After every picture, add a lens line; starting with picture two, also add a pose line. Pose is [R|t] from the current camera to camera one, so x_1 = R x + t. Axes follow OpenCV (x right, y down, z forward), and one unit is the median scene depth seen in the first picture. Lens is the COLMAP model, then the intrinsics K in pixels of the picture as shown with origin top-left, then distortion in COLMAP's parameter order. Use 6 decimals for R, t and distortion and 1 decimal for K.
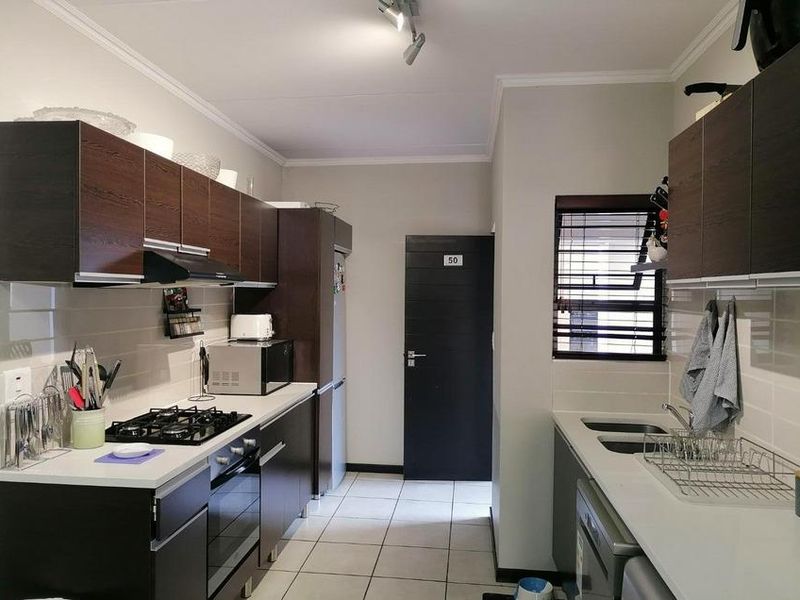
lens RADIAL K [[540.3, 0, 403.2], [0, 540.3, 302.7], [0, 0, 1]] dist [-0.016366, 0.015540]
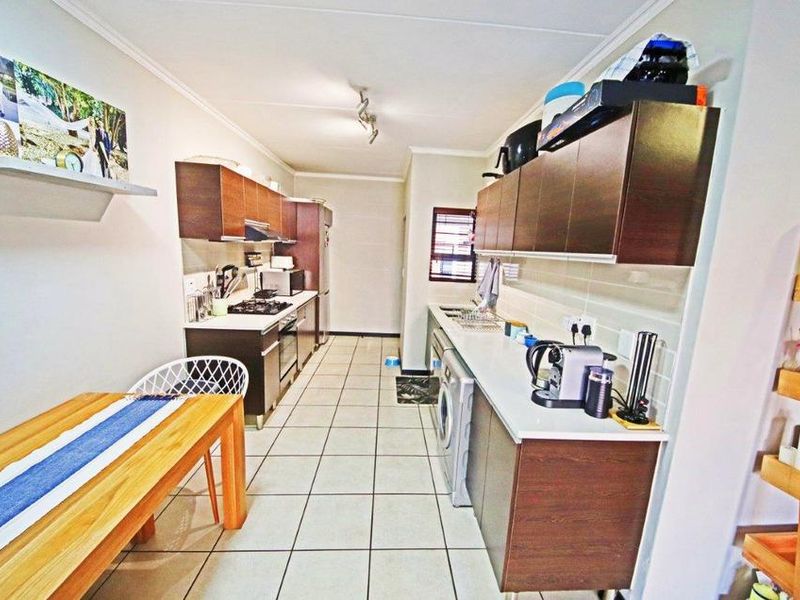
lens RADIAL K [[320.4, 0, 405.0], [0, 320.4, 298.9], [0, 0, 1]] dist [0.000905, 0.000008]
pose [[0.984035, 0.011188, 0.177623, -0.061950], [-0.037475, 0.988673, 0.145335, -0.014103], [-0.173985, -0.149671, 0.973308, -0.312807]]
